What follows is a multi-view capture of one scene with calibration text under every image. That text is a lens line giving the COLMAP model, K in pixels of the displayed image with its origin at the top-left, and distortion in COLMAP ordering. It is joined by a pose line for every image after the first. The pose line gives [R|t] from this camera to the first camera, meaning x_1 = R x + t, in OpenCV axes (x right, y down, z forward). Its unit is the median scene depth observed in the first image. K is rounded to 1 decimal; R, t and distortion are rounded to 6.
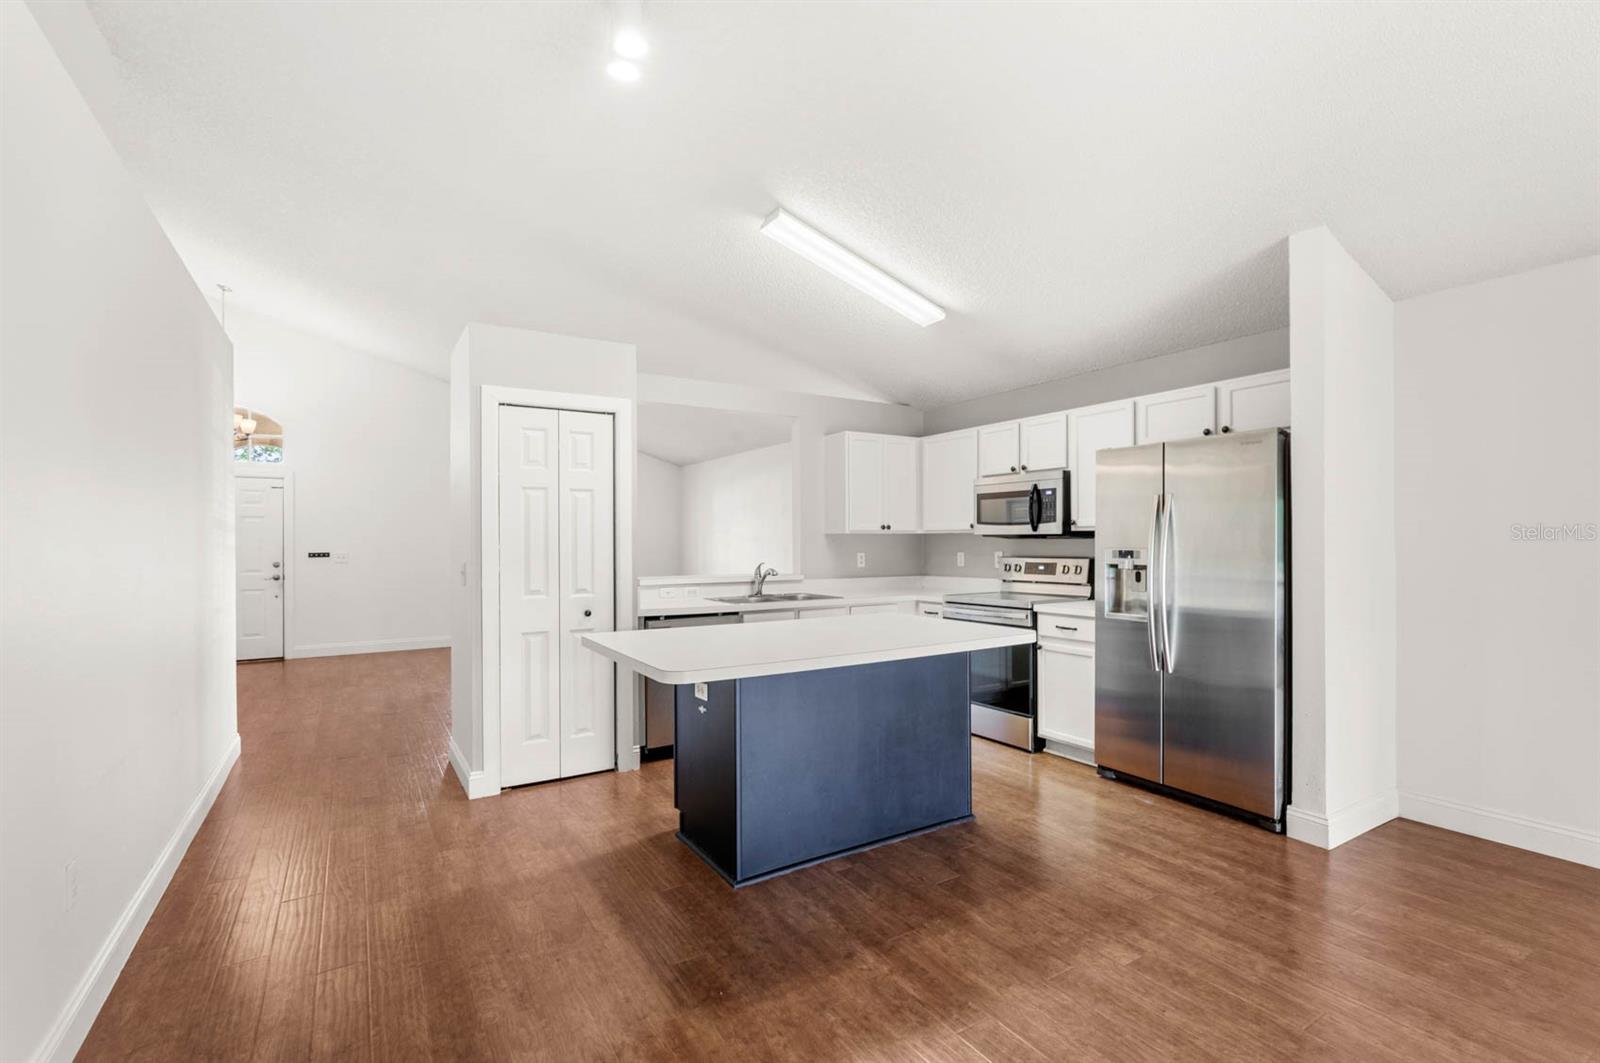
lens RADIAL K [[734.8, 0, 807.3], [0, 734.8, 533.8], [0, 0, 1]] dist [0.001691, -0.000112]
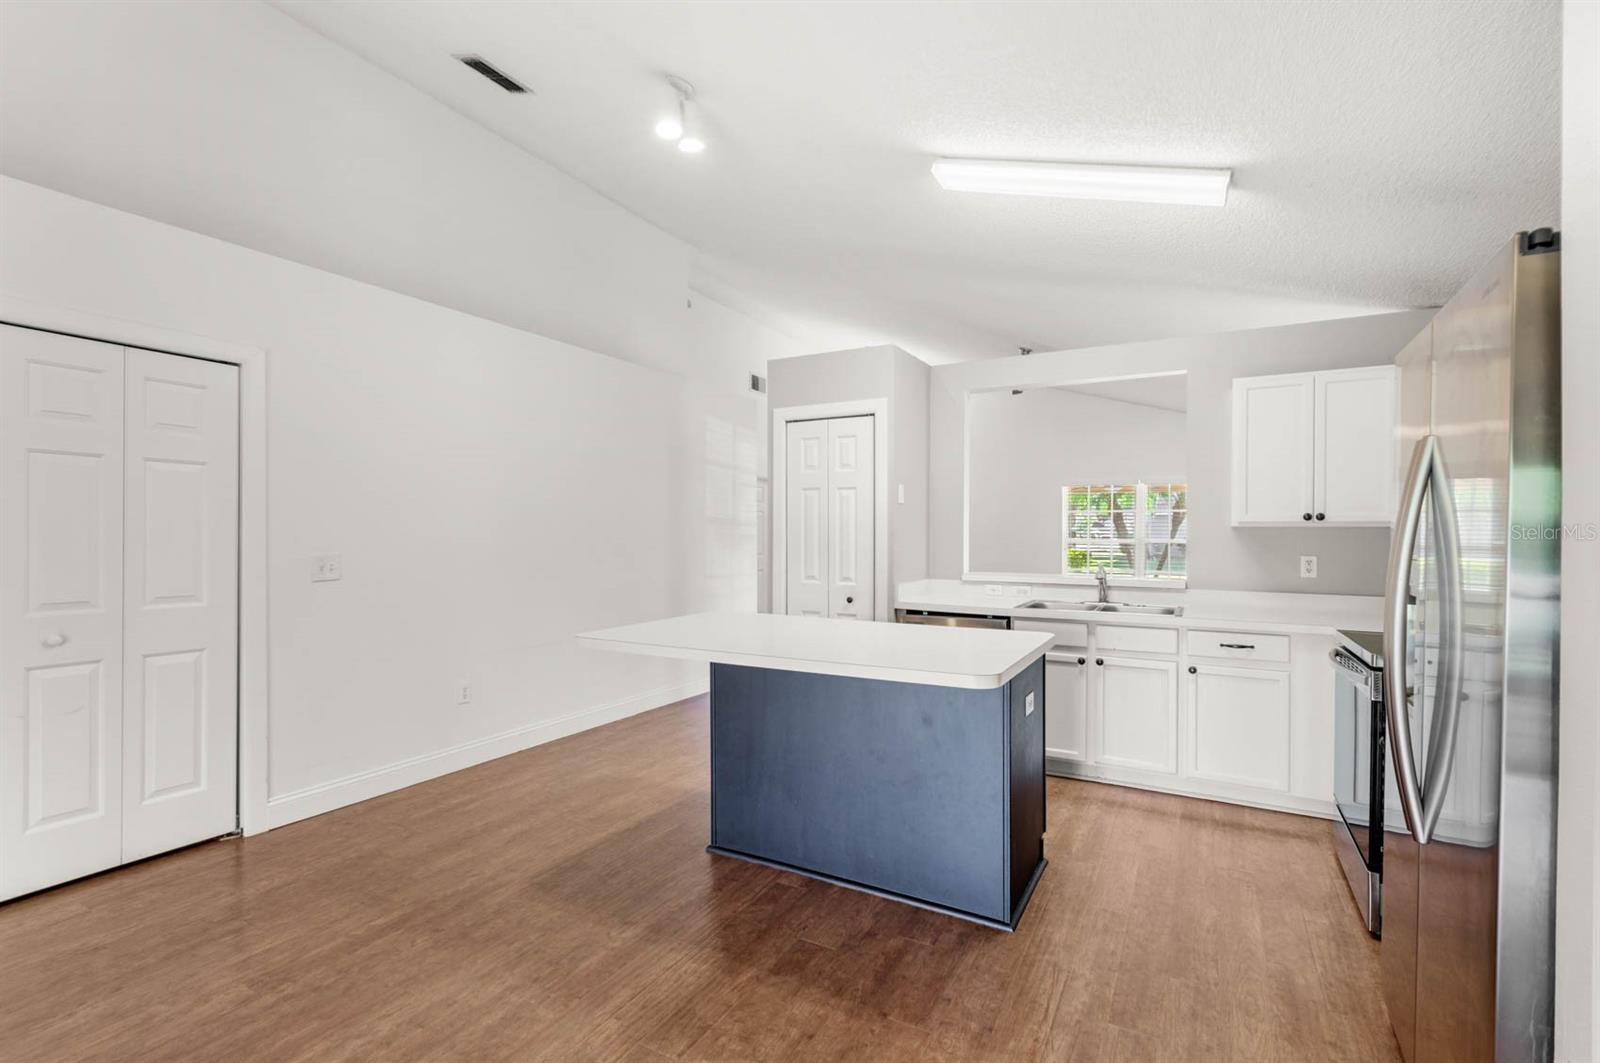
lens RADIAL K [[734.8, 0, 788.2], [0, 734.8, 534.5], [0, 0, 1]] dist [0.001691, -0.000112]
pose [[0.457606, 0.005190, -0.889140, 0.638219], [0.001466, 0.999977, 0.006591, 0.002725], [0.889154, -0.004320, 0.457588, 0.416295]]
